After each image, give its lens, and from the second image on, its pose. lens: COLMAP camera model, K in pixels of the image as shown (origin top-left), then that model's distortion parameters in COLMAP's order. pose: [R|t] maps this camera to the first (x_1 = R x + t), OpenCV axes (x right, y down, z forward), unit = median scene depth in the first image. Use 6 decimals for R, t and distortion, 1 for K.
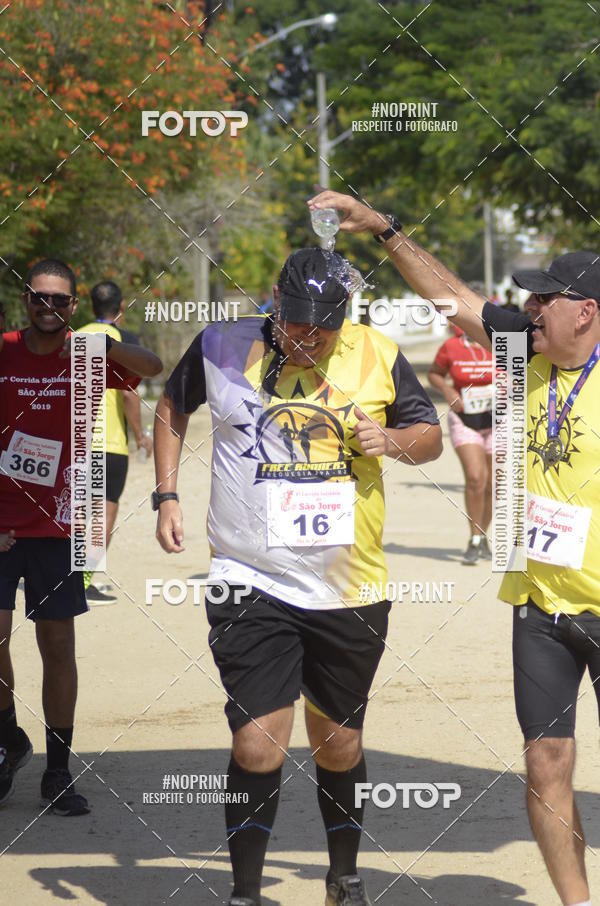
lens RADIAL K [[6628.3, 0, 274.2], [0, 6628.3, 396.2], [0, 0, 1]] dist [0.705884, 0.000000]
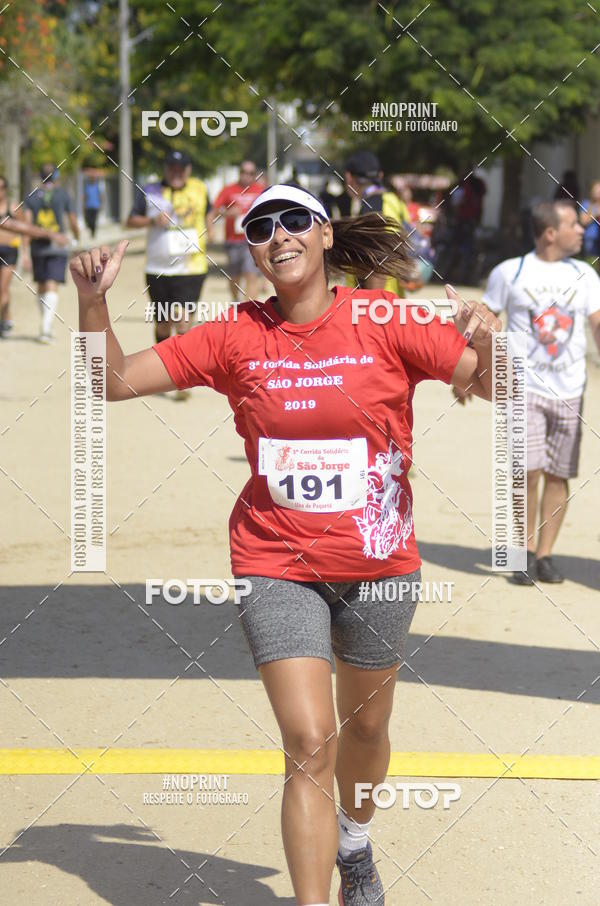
lens RADIAL K [[6628.3, 0, 410.5], [0, 6628.3, 452.5], [0, 0, 1]] dist [0.705884, 0.000000]
pose [[0.999226, 0.013658, 0.036900, 0.014924], [-0.014794, 0.999419, 0.030702, -0.004291], [-0.036459, -0.031224, 0.998847, -0.114711]]
